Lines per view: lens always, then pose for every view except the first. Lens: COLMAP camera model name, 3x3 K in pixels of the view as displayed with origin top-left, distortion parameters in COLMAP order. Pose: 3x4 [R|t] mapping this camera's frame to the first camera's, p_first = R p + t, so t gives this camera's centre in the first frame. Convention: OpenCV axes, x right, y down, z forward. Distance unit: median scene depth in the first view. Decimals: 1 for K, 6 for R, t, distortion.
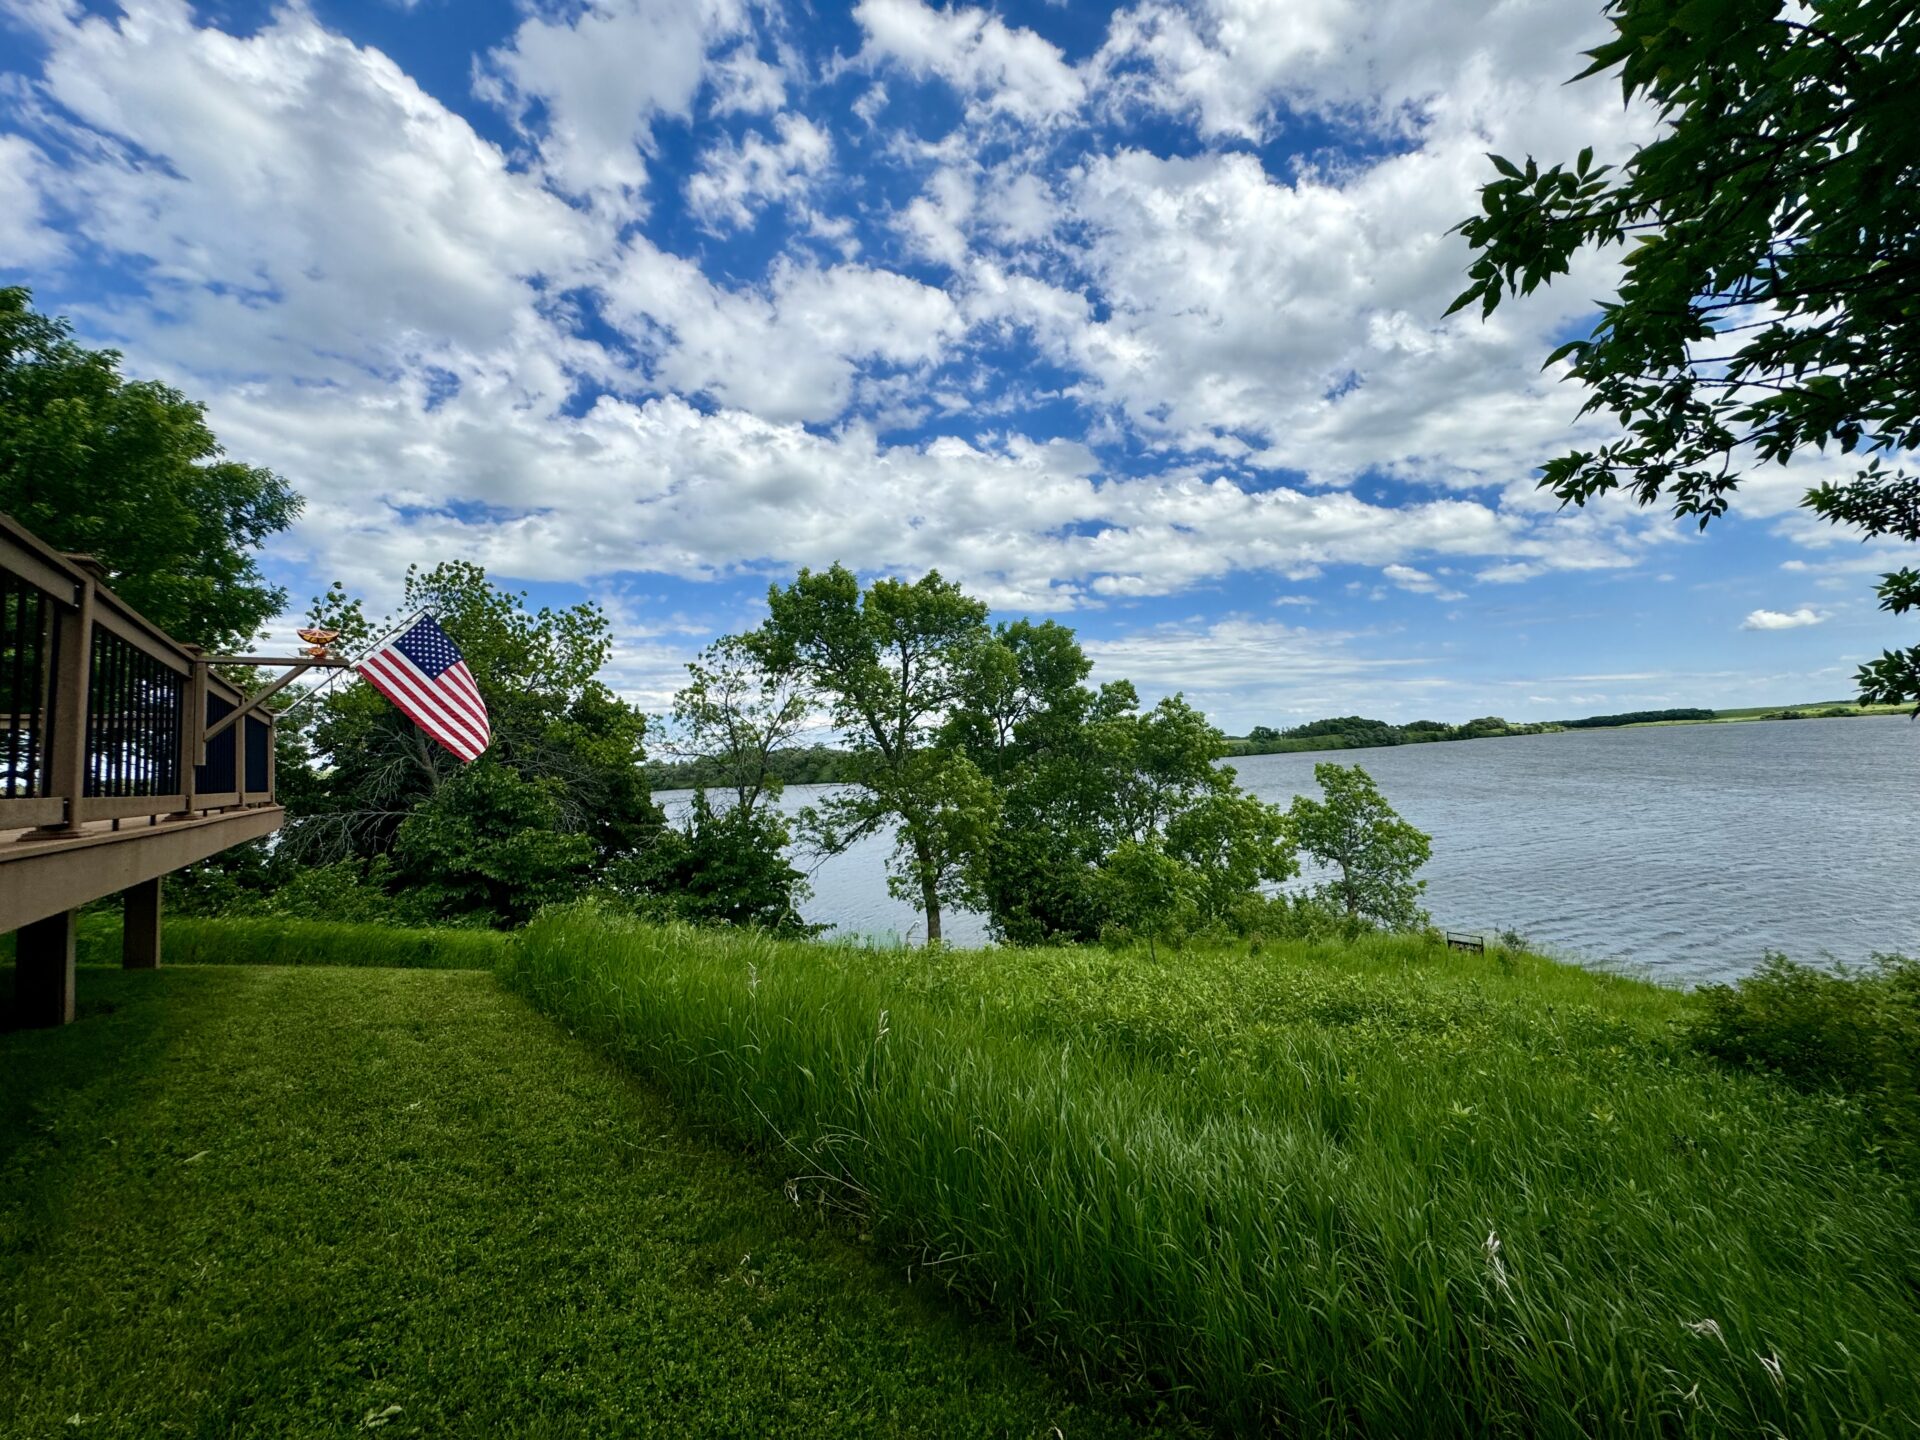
lens RADIAL K [[768.8, 0, 959.7], [0, 768.8, 721.4], [0, 0, 1]] dist [0.005209, -0.000094]
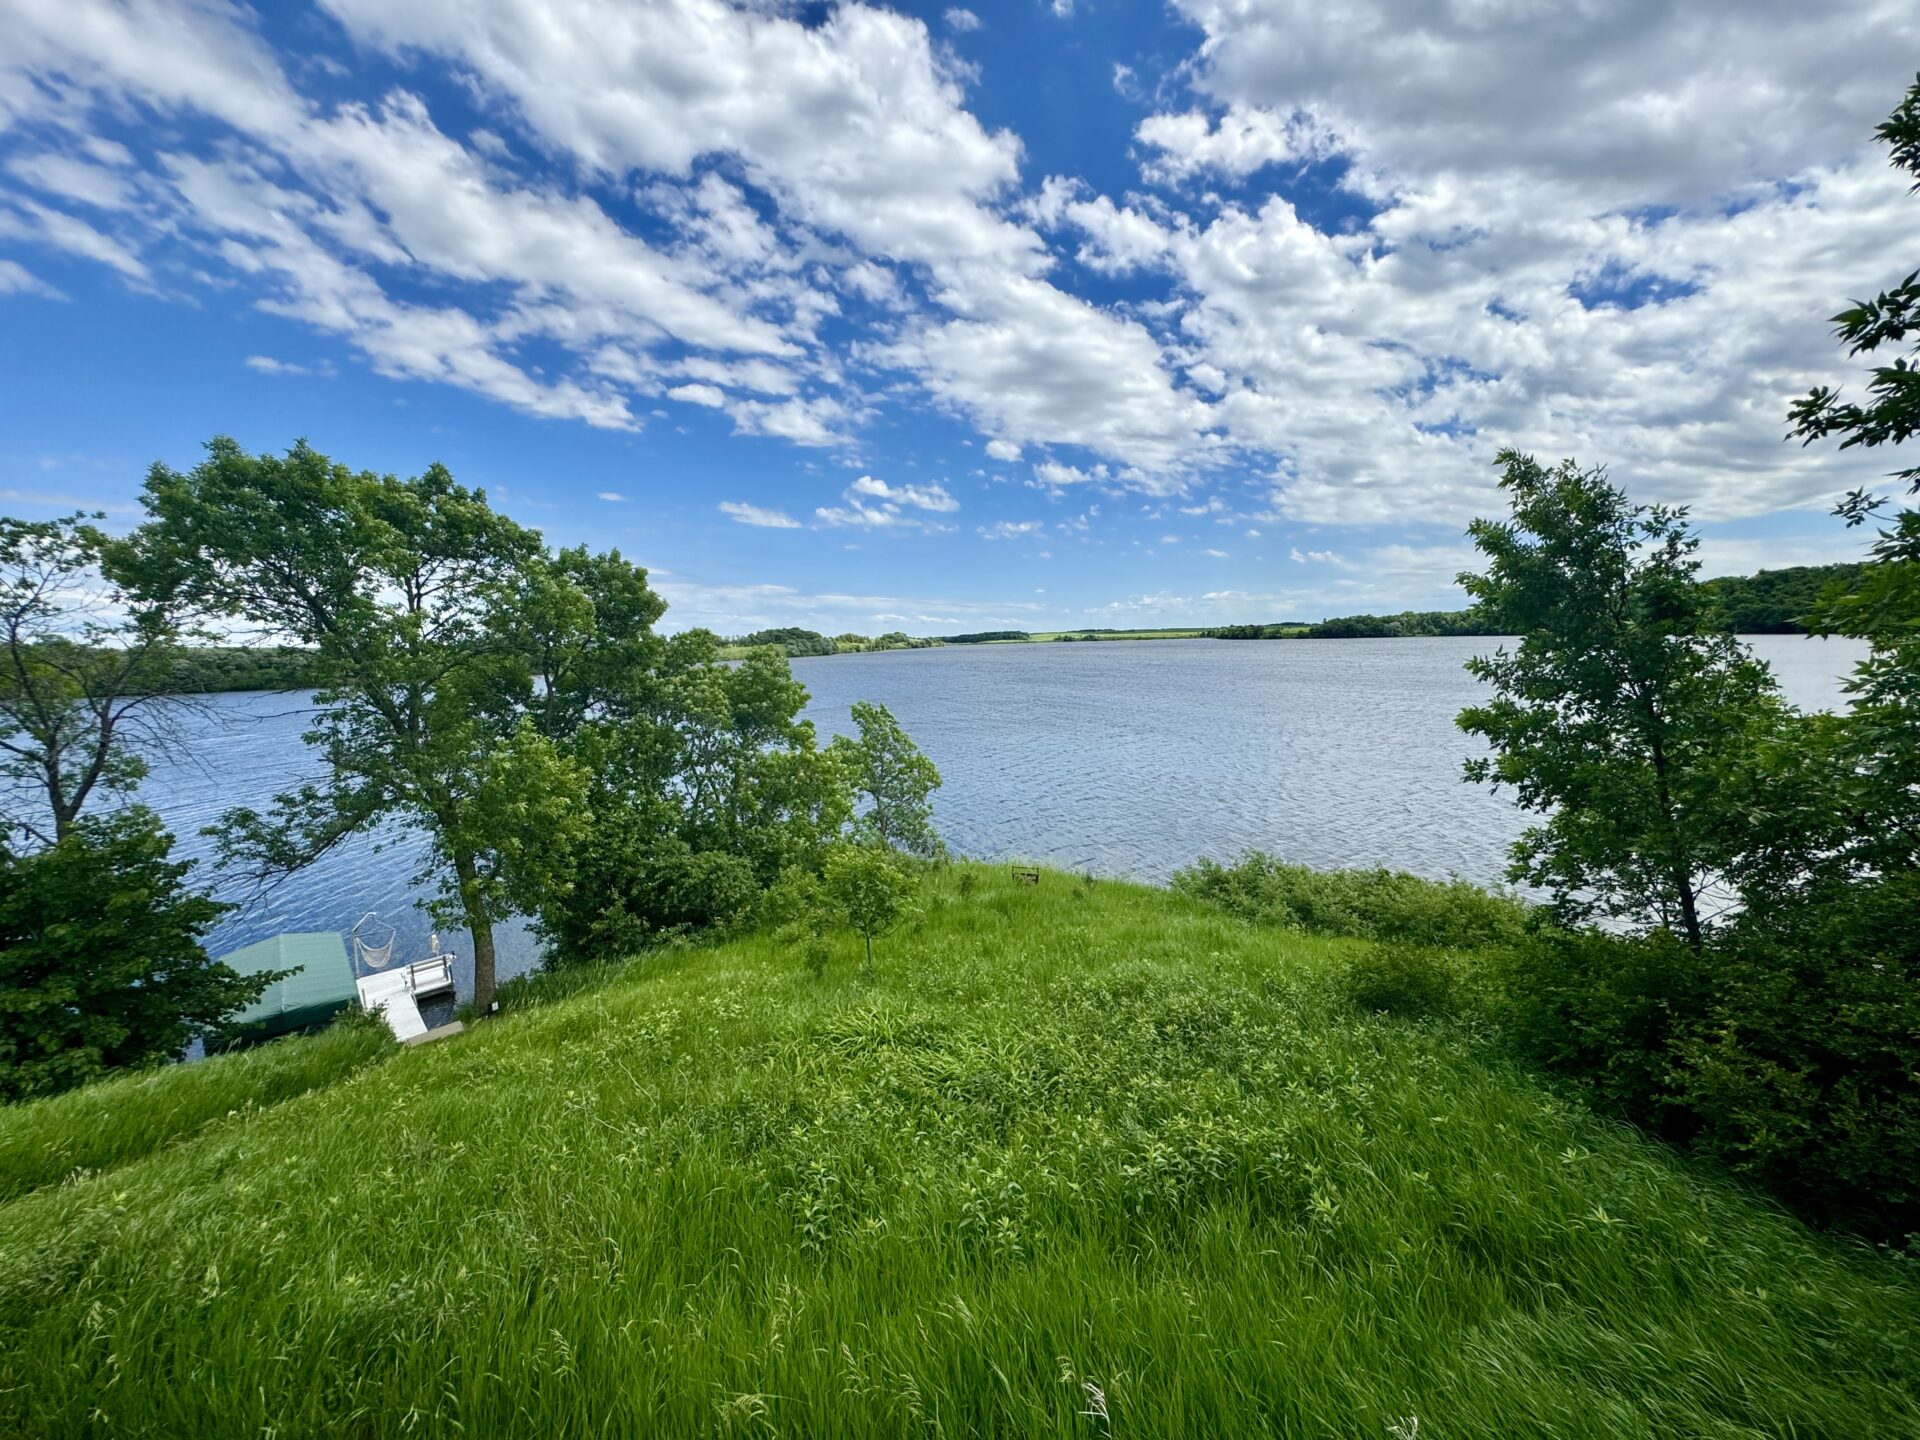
lens RADIAL K [[768.8, 0, 957.4], [0, 768.8, 715.9], [0, 0, 1]] dist [0.005209, -0.000094]
pose [[0.772650, -0.033938, 0.633925, -0.128756], [-0.039745, 0.994025, 0.101659, -0.054120], [-0.633587, -0.103742, 0.766684, 0.103751]]
